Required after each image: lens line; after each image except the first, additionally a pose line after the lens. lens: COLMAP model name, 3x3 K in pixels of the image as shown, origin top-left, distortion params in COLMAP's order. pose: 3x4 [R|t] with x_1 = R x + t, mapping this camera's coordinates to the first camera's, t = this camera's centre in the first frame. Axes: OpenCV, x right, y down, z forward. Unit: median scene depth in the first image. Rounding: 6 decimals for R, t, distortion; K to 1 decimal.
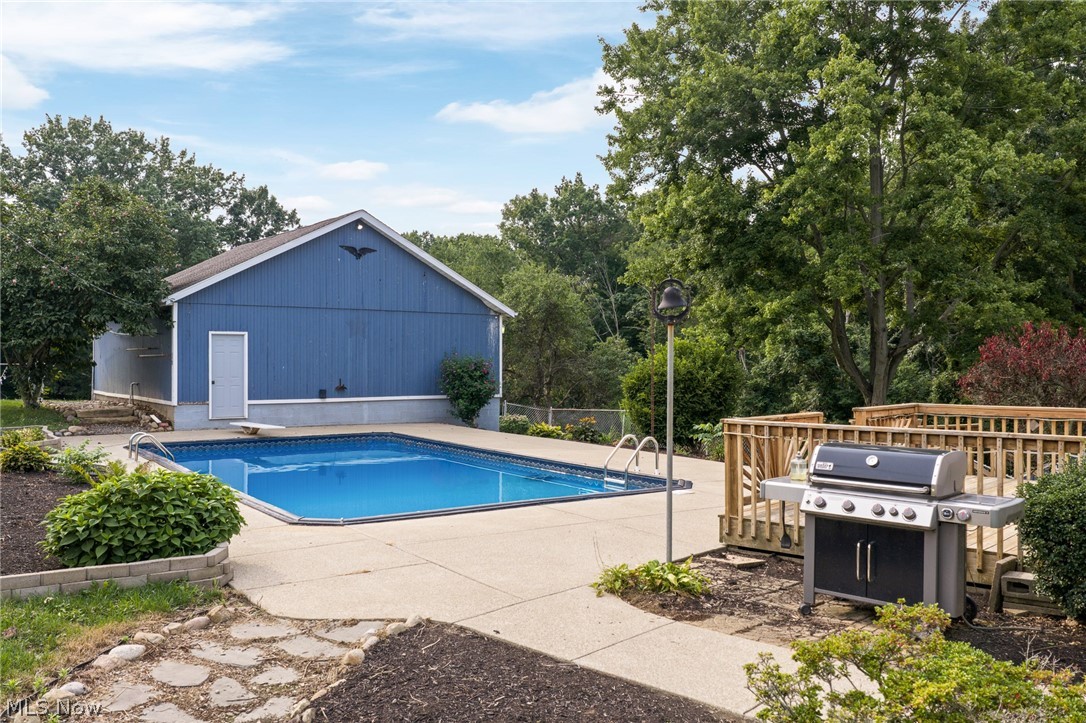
lens RADIAL K [[898.9, 0, 543.0], [0, 898.9, 361.5], [0, 0, 1]] dist [0.000697, -0.003763]
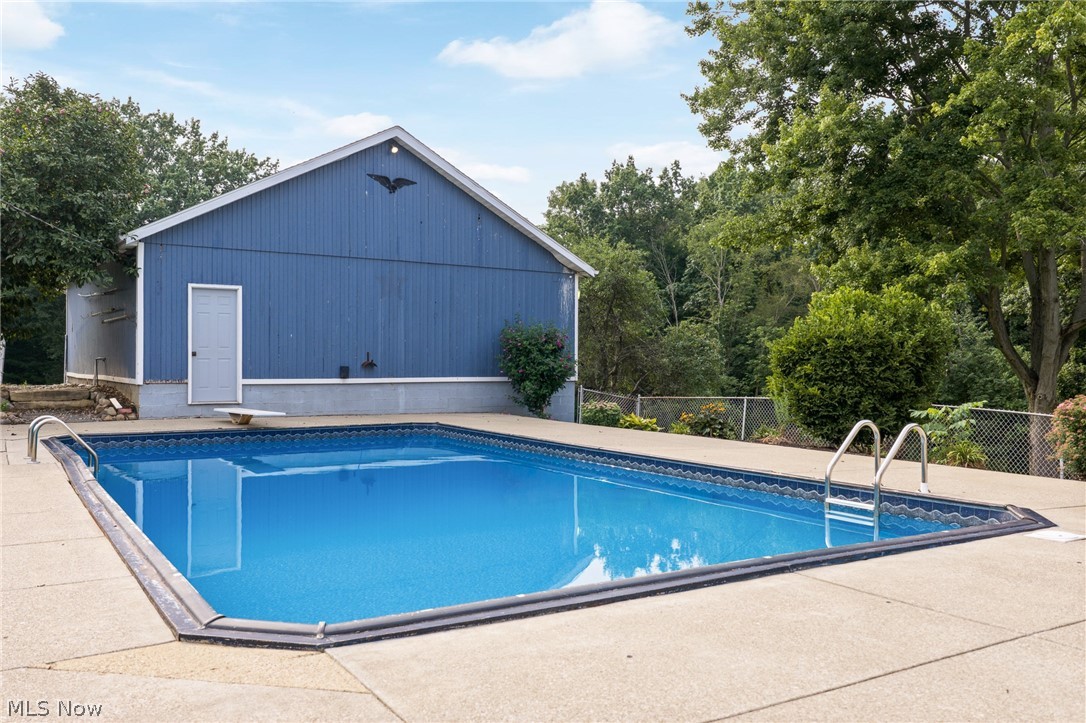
lens RADIAL K [[898.9, 0, 543.0], [0, 898.9, 361.5], [0, 0, 1]] dist [0.000697, -0.003763]
pose [[0.999073, 0.001952, -0.043015, -0.044754], [-0.002021, 0.999997, -0.001565, 0.025824], [0.043011, 0.001651, 0.999073, 0.242224]]
